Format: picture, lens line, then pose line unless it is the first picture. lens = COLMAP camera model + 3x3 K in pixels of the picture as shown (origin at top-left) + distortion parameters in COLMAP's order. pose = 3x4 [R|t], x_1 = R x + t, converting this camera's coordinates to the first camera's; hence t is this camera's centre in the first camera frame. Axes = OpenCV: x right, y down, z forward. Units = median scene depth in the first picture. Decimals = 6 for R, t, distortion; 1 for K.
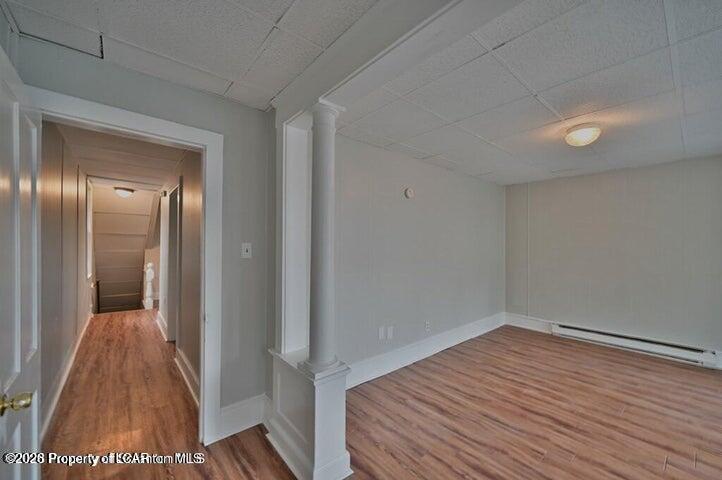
lens RADIAL K [[287.9, 0, 372.9], [0, 287.9, 243.1], [0, 0, 1]] dist [0.001881, 0.000476]
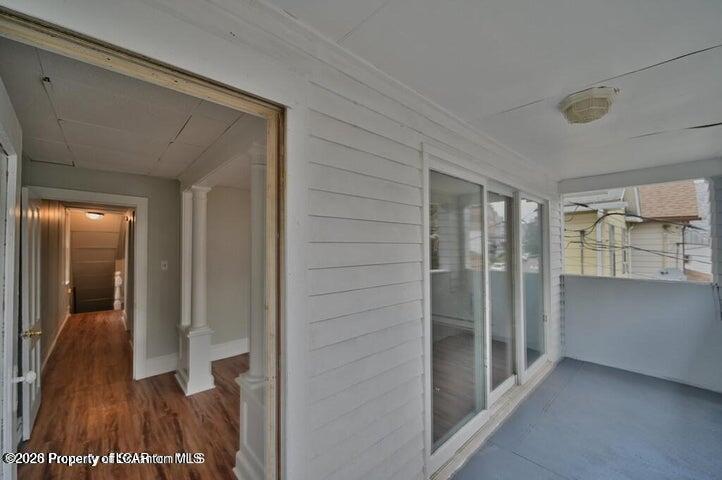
lens RADIAL K [[287.9, 0, 365.0], [0, 287.9, 241.9], [0, 0, 1]] dist [0.001881, 0.000476]
pose [[0.999643, -0.011432, 0.024153, 0.483610], [0.011815, 0.999806, -0.015765, -0.049099], [-0.023968, 0.016045, 0.999584, -0.492652]]
